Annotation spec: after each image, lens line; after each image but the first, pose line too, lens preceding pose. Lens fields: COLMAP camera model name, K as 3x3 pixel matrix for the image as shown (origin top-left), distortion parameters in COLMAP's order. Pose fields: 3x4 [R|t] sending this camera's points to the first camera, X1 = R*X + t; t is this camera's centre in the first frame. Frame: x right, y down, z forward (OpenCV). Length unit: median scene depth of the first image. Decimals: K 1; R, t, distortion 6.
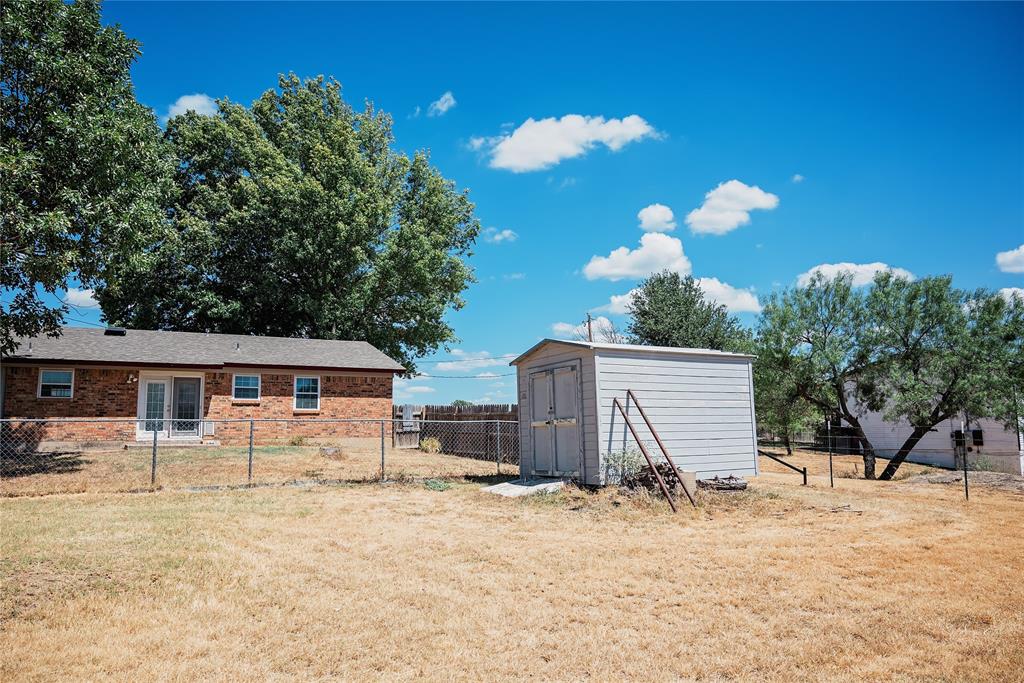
lens RADIAL K [[729.0, 0, 510.6], [0, 729.0, 348.9], [0, 0, 1]] dist [-0.006592, 0.007252]
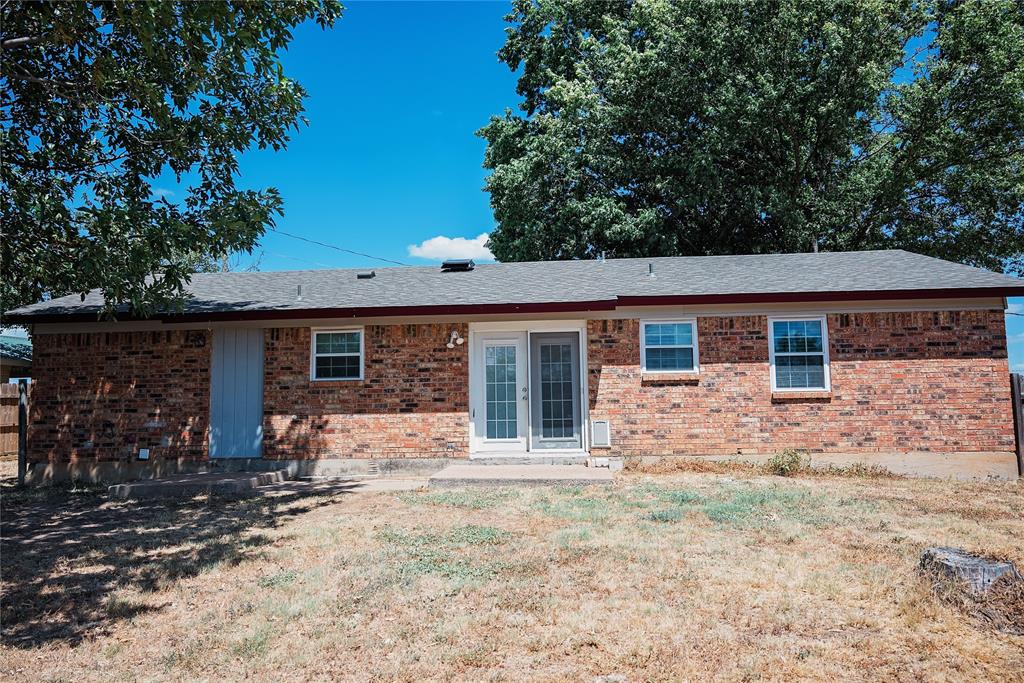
lens RADIAL K [[729.0, 0, 507.0], [0, 729.0, 338.2], [0, 0, 1]] dist [-0.006592, 0.007252]
pose [[0.827988, -0.059868, -0.557541, -0.188765], [0.070605, 0.997502, -0.002257, 0.041941], [0.556283, -0.037497, 0.830146, 0.559508]]
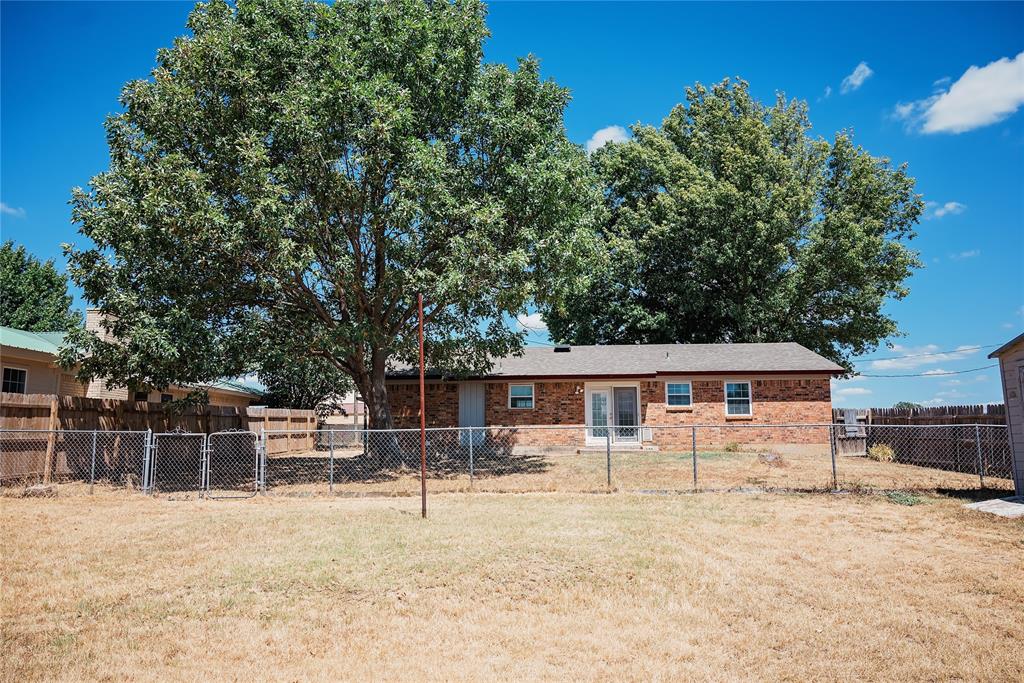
lens RADIAL K [[729.0, 0, 514.0], [0, 729.0, 341.8], [0, 0, 1]] dist [-0.006592, 0.007252]
pose [[0.847290, -0.068785, -0.526658, -0.012621], [0.059544, 0.997629, -0.034503, 0.000113], [0.527782, -0.002125, 0.849377, 0.002466]]
